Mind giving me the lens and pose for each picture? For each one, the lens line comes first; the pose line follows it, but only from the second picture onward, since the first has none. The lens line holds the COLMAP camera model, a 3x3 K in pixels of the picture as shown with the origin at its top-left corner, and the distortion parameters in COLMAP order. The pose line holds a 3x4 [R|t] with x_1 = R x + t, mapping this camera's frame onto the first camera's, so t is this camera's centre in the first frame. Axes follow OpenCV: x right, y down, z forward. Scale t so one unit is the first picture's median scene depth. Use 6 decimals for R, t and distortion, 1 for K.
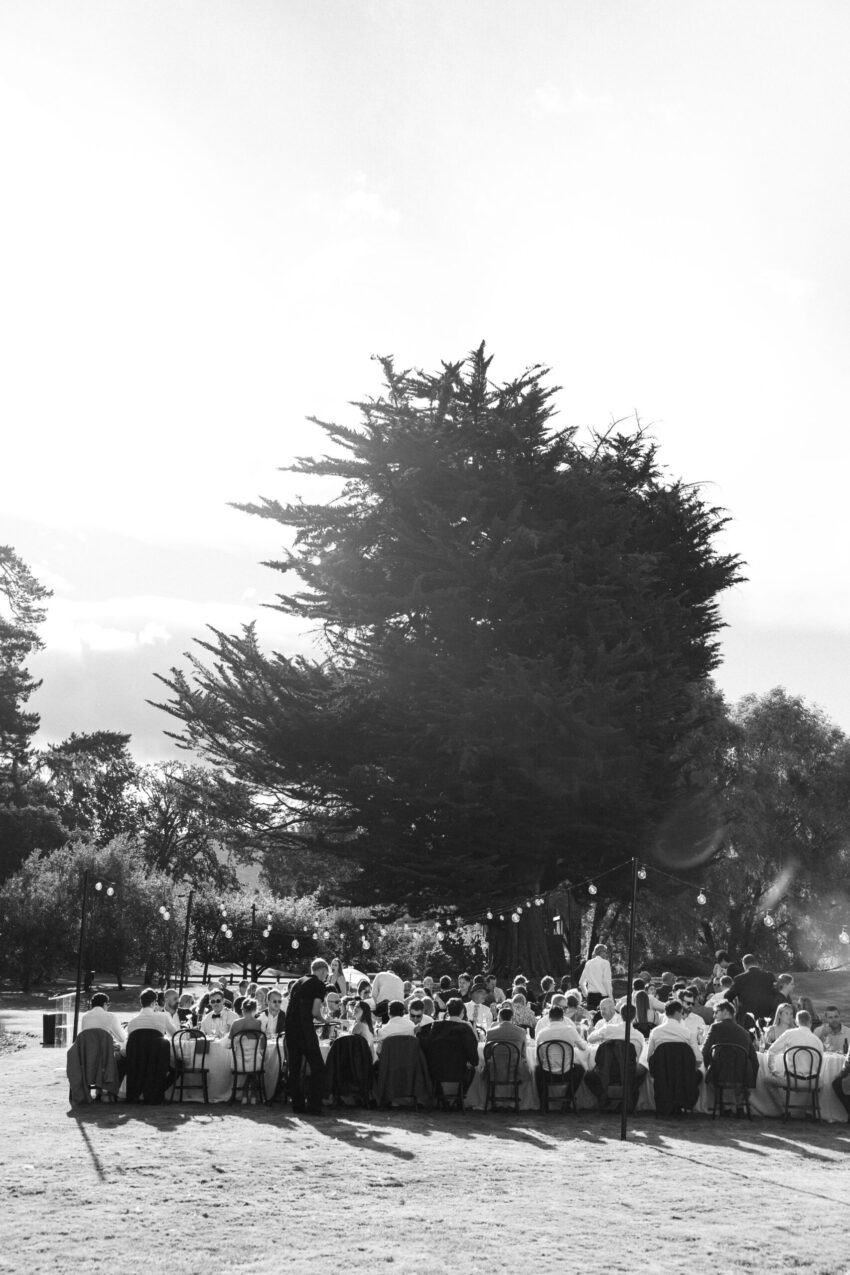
lens RADIAL K [[1417.6, 0, 425.0], [0, 1417.6, 637.5], [0, 0, 1]] dist [-0.002173, -0.003818]
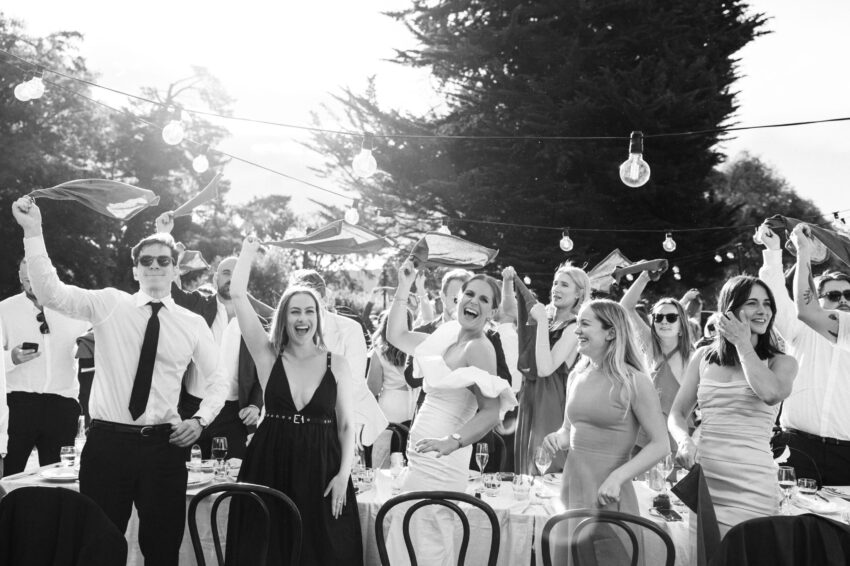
lens RADIAL K [[744.5, 0, 407.2], [0, 744.5, 249.3], [0, 0, 1]] dist [0.000142, -0.000722]
pose [[0.997732, -0.007700, -0.066873, -0.045953], [0.014176, 0.995191, 0.096917, 0.078306], [0.065805, -0.097645, 0.993043, 0.316407]]
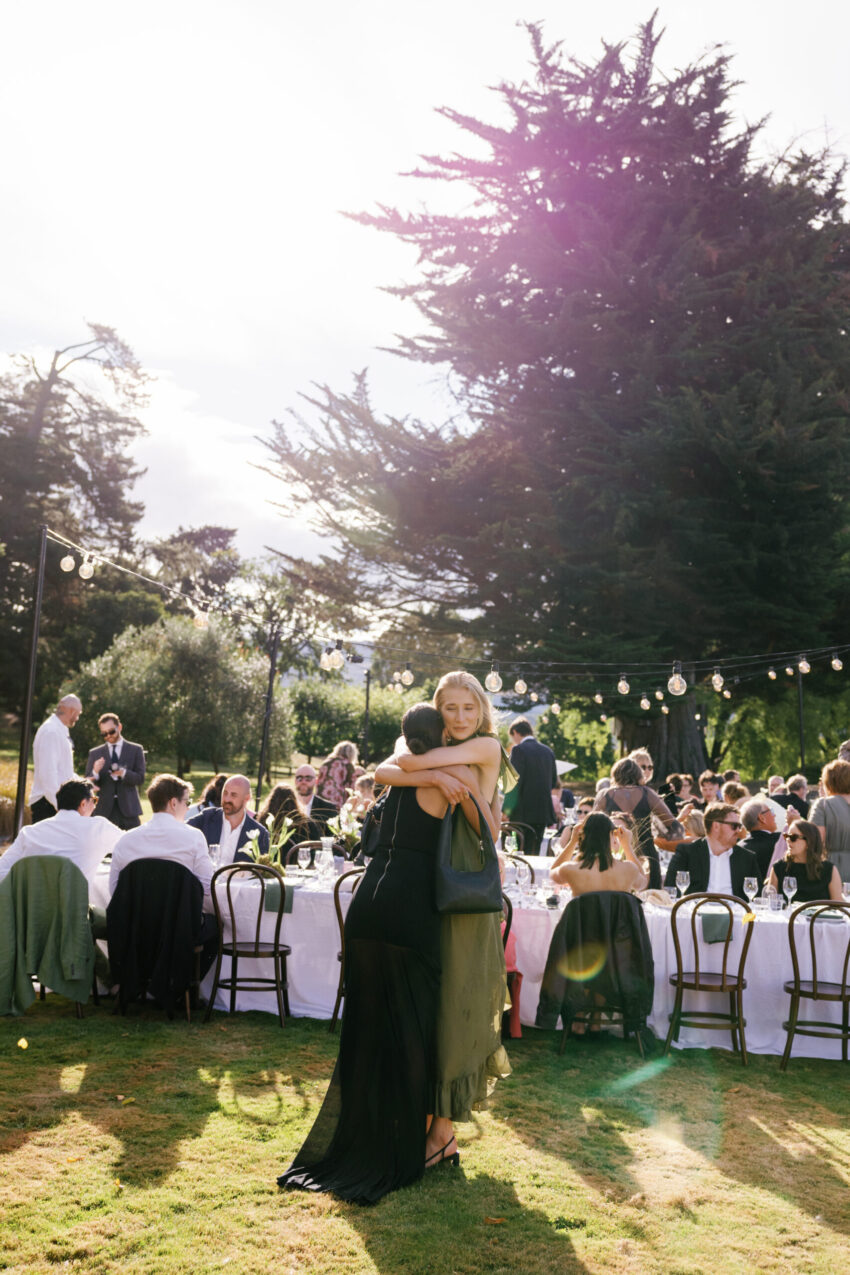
lens RADIAL K [[1230.3, 0, 425.0], [0, 1230.3, 637.5], [0, 0, 1]] dist [-0.006295, -0.008373]
pose [[0.997671, 0.027425, -0.062457, -0.031904], [-0.019643, 0.992341, 0.121958, 0.057322], [0.065323, -0.120447, 0.990568, 0.227938]]
